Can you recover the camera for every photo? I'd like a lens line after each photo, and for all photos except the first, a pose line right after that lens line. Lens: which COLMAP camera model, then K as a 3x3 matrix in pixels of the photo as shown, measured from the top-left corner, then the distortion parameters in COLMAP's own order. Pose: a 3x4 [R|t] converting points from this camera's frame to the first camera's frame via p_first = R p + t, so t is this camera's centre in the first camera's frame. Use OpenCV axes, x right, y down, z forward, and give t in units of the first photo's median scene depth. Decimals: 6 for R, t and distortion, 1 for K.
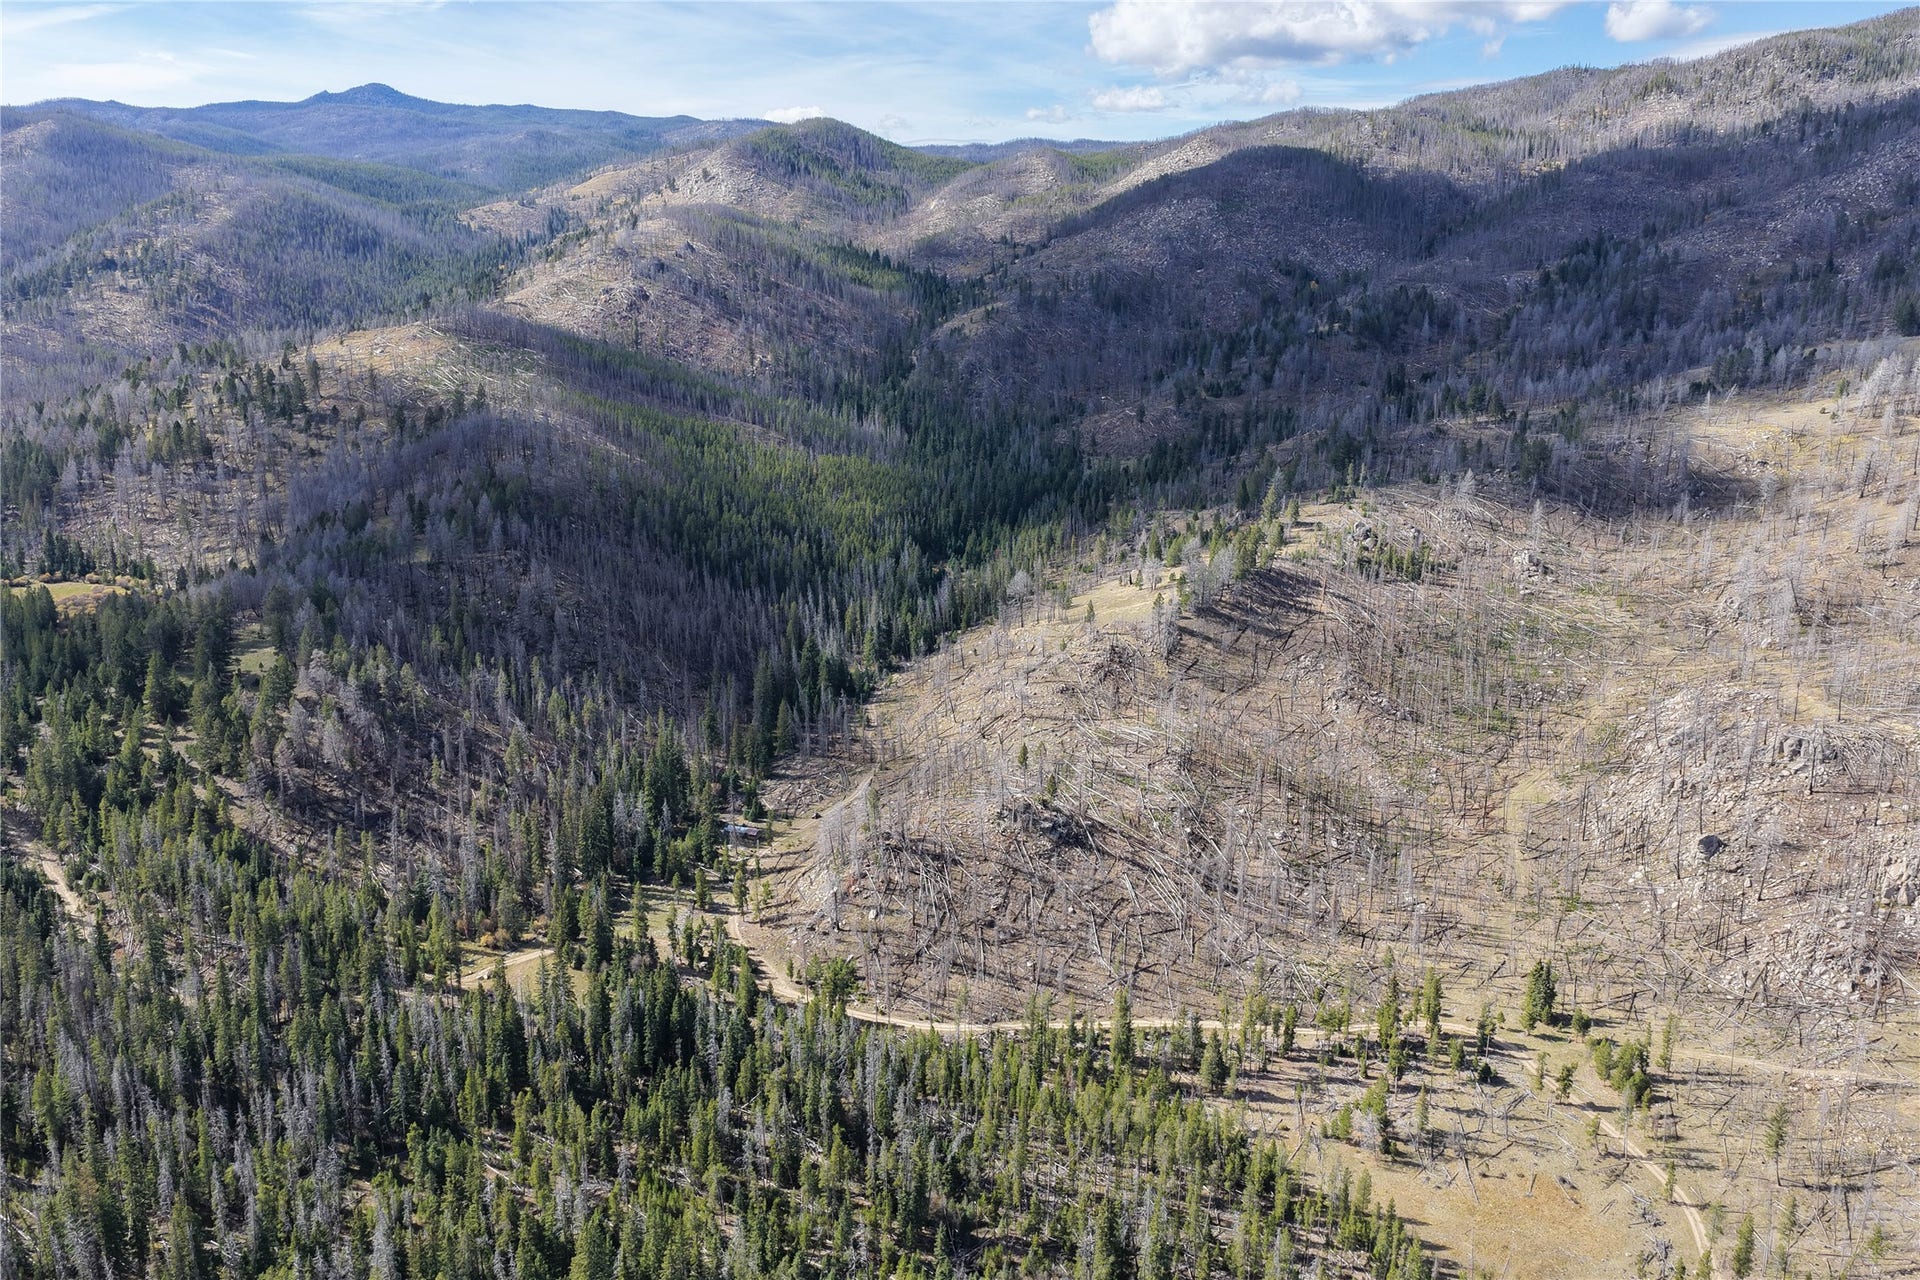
lens RADIAL K [[1594.4, 0, 971.1], [0, 1594.4, 644.0], [0, 0, 1]] dist [-0.018201, 0.052347]
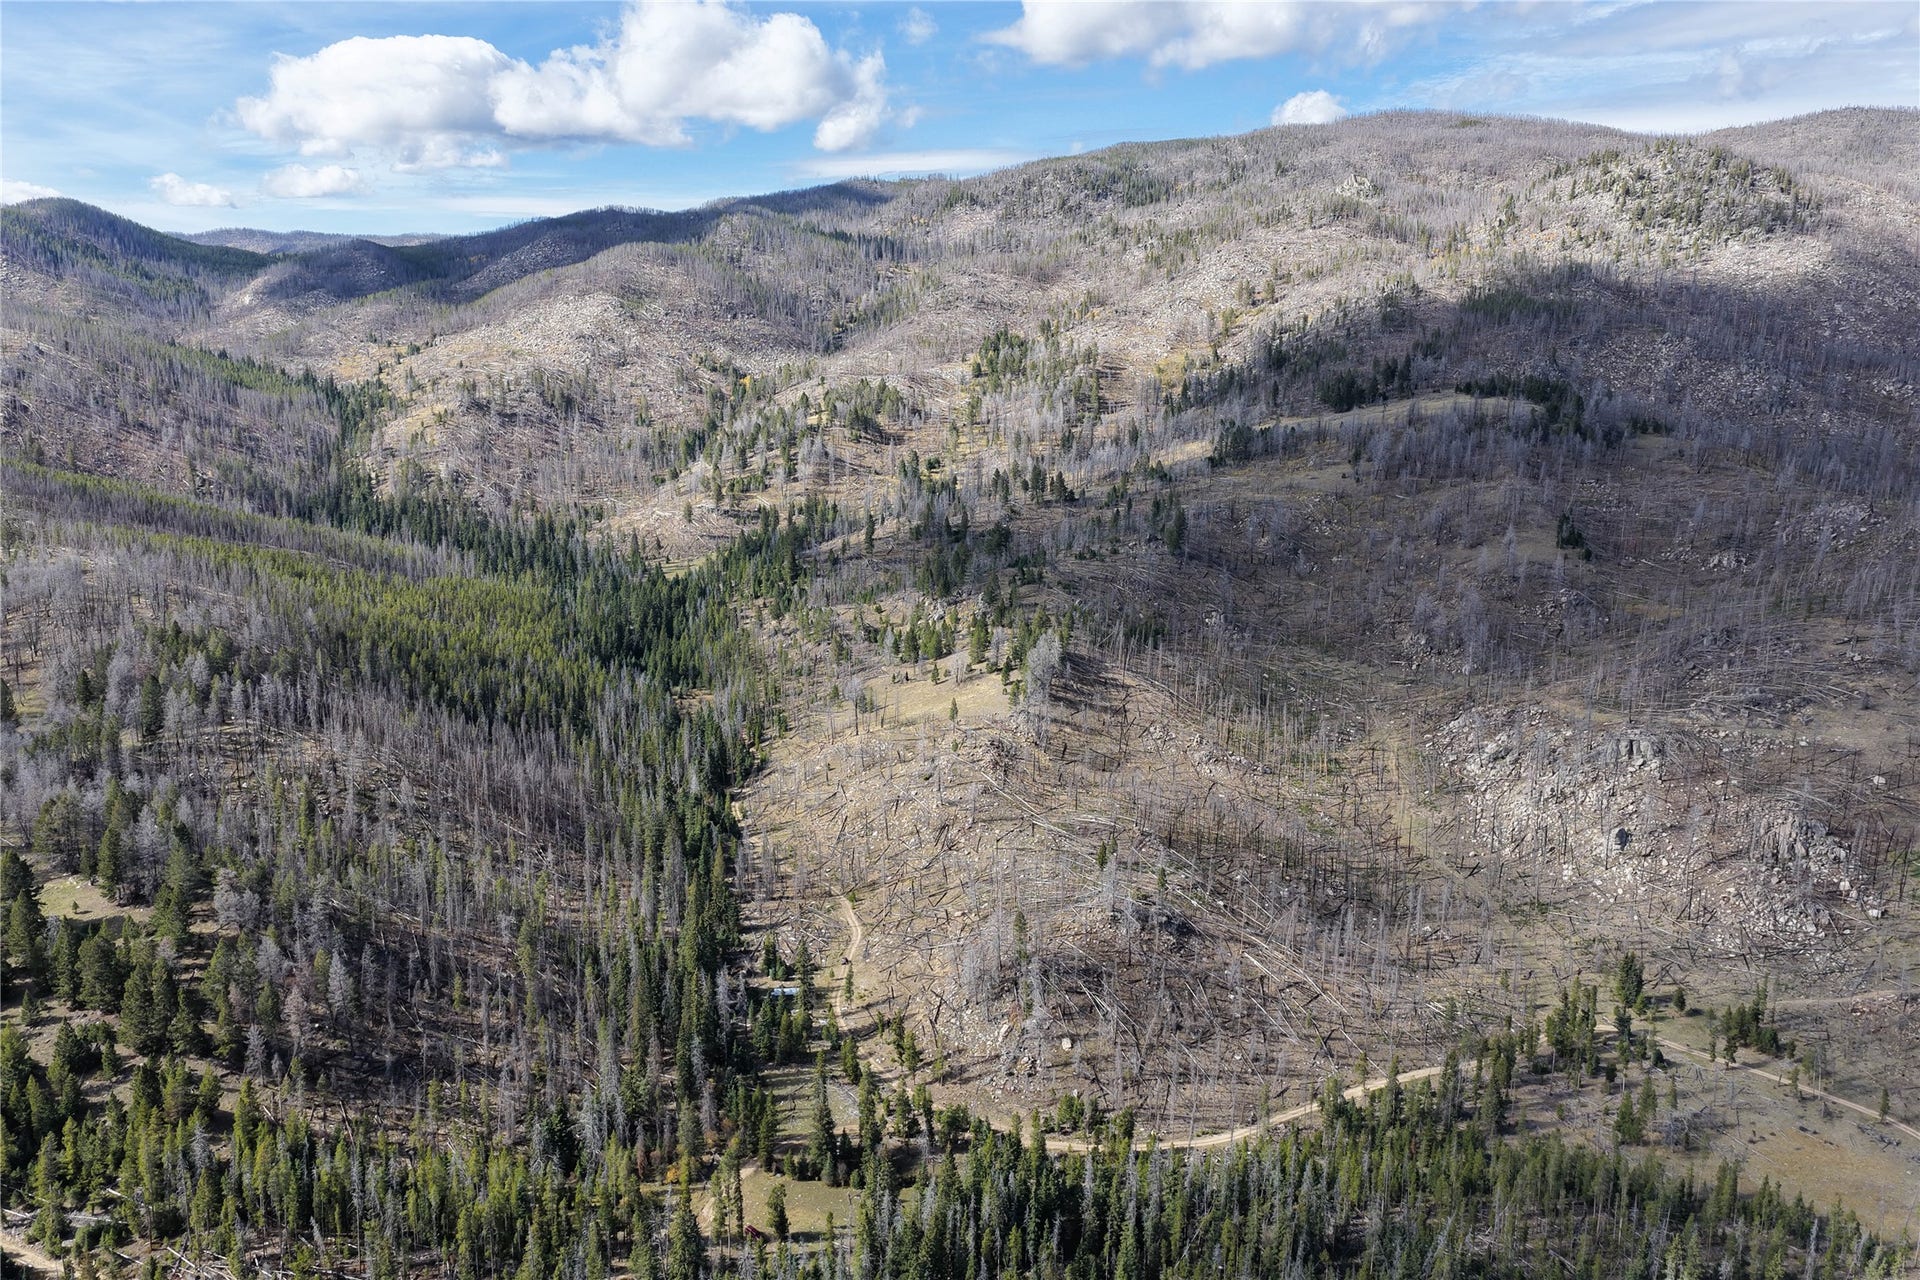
lens RADIAL K [[1594.4, 0, 971.1], [0, 1594.4, 644.0], [0, 0, 1]] dist [-0.018201, 0.052347]
pose [[0.876057, -0.096510, 0.472450, -0.446812], [0.123405, 0.992011, -0.026184, -0.039932], [-0.466149, 0.081242, 0.880968, 0.145352]]
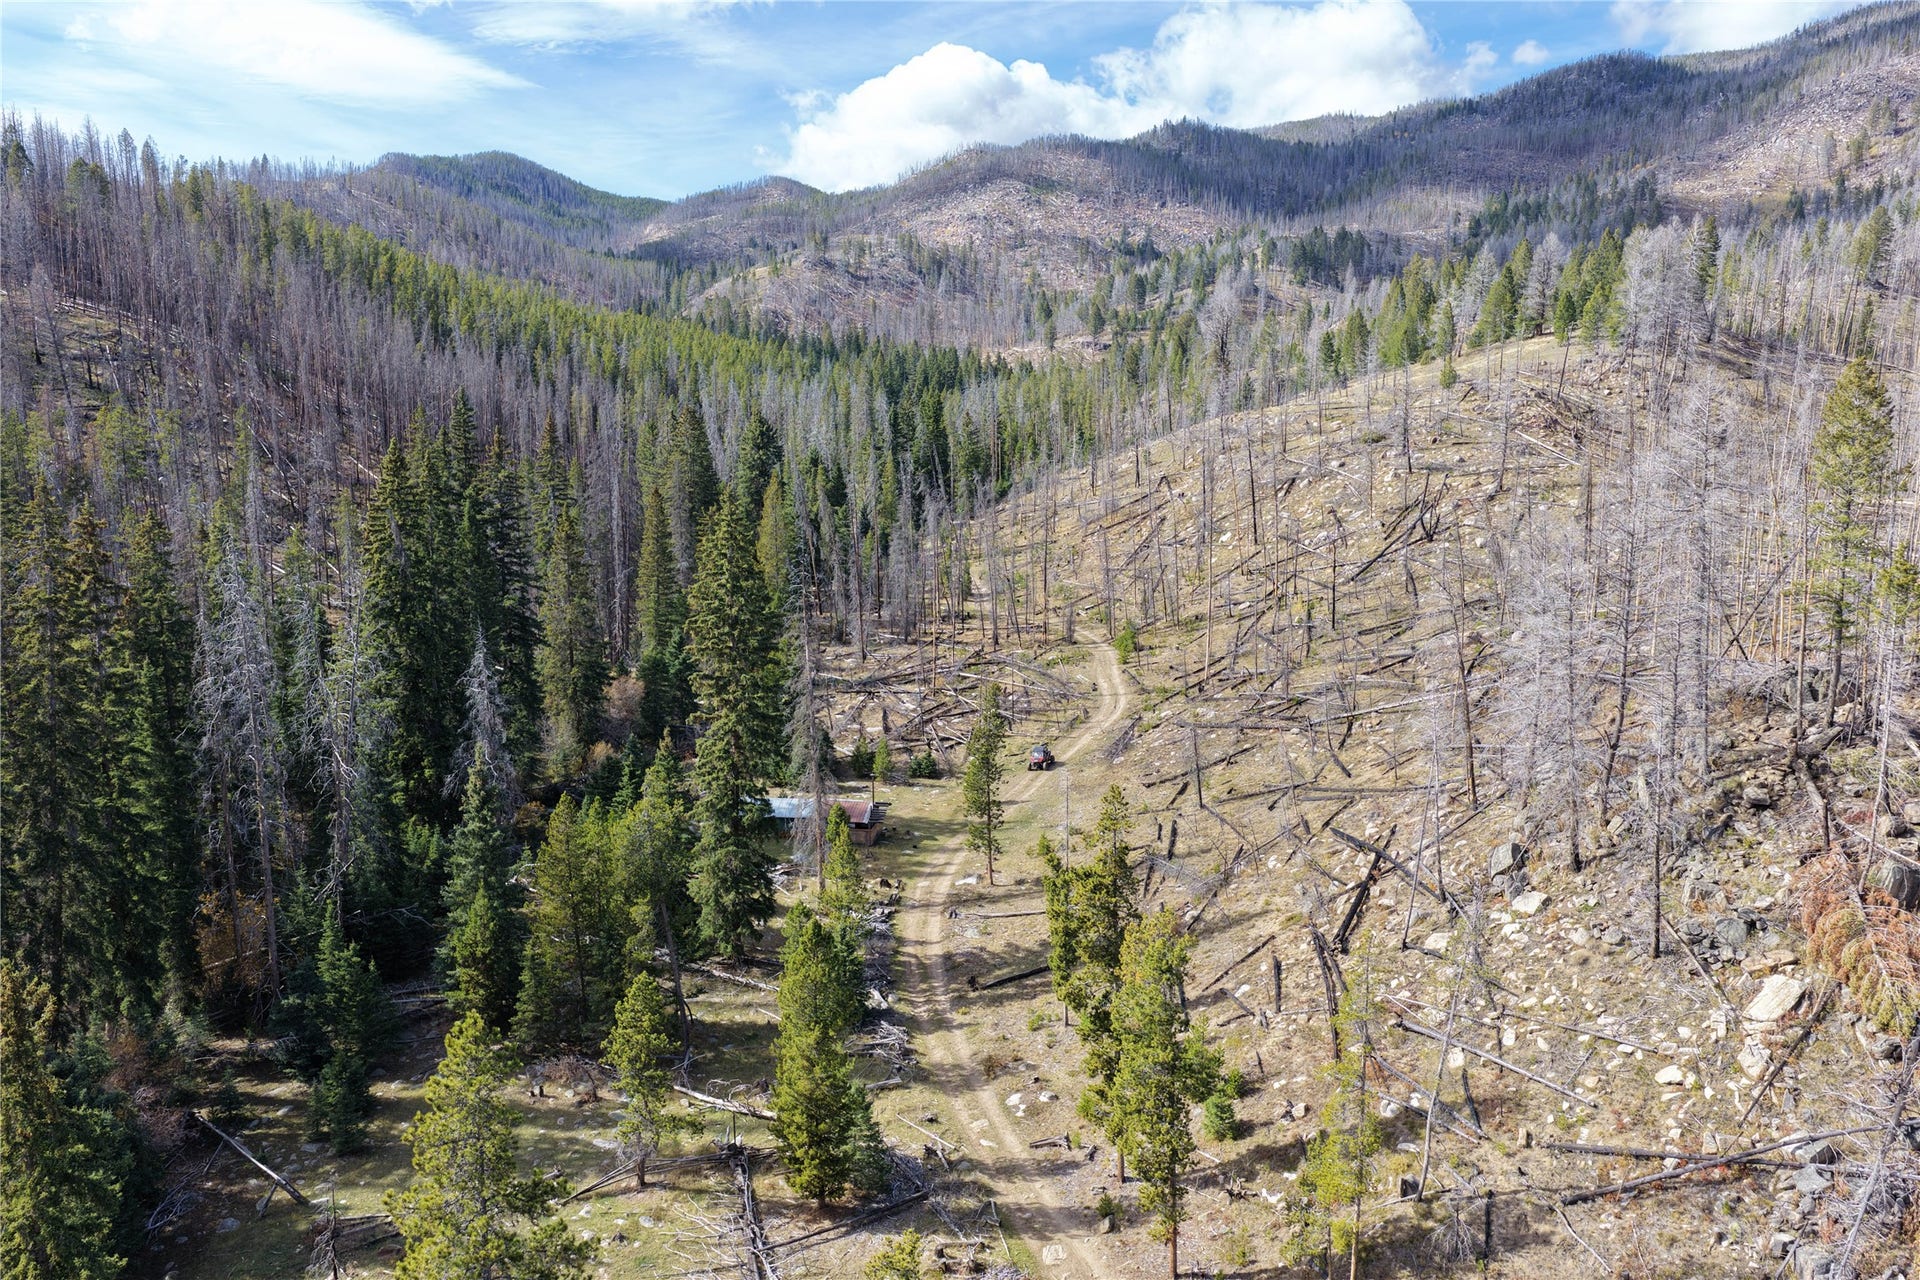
lens RADIAL K [[1594.4, 0, 971.1], [0, 1594.4, 644.0], [0, 0, 1]] dist [-0.018201, 0.052347]
pose [[0.977221, -0.031202, 0.209917, -0.162677], [0.052466, 0.993949, -0.096504, 0.112952], [-0.205635, 0.105320, 0.972945, 0.742188]]
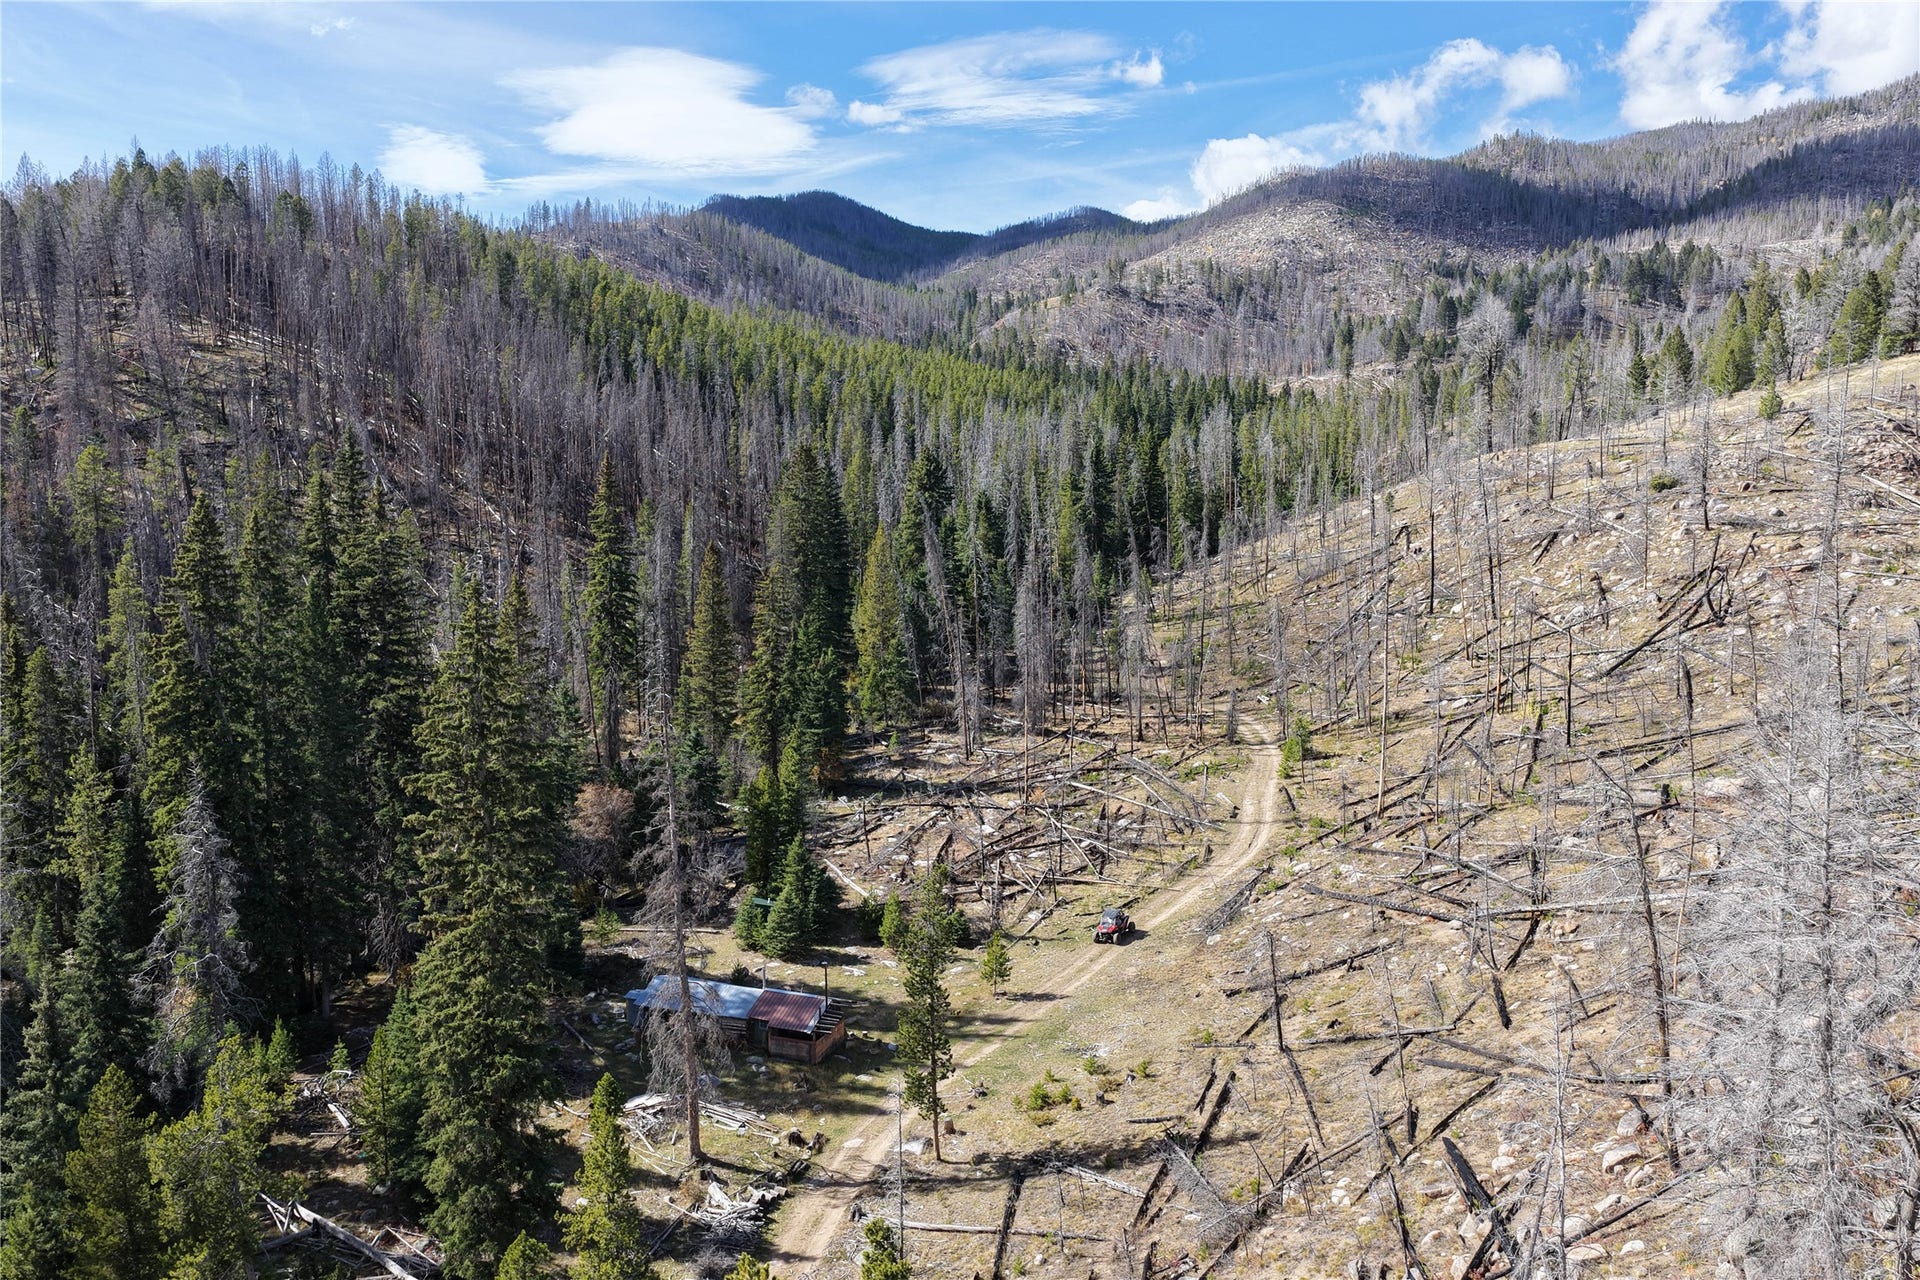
lens RADIAL K [[1594.4, 0, 971.1], [0, 1594.4, 644.0], [0, 0, 1]] dist [-0.018201, 0.052347]
pose [[0.999889, -0.002258, 0.014760, -0.117026], [0.004026, 0.992659, -0.120882, 0.096313], [-0.014379, 0.120928, 0.992557, 0.801827]]
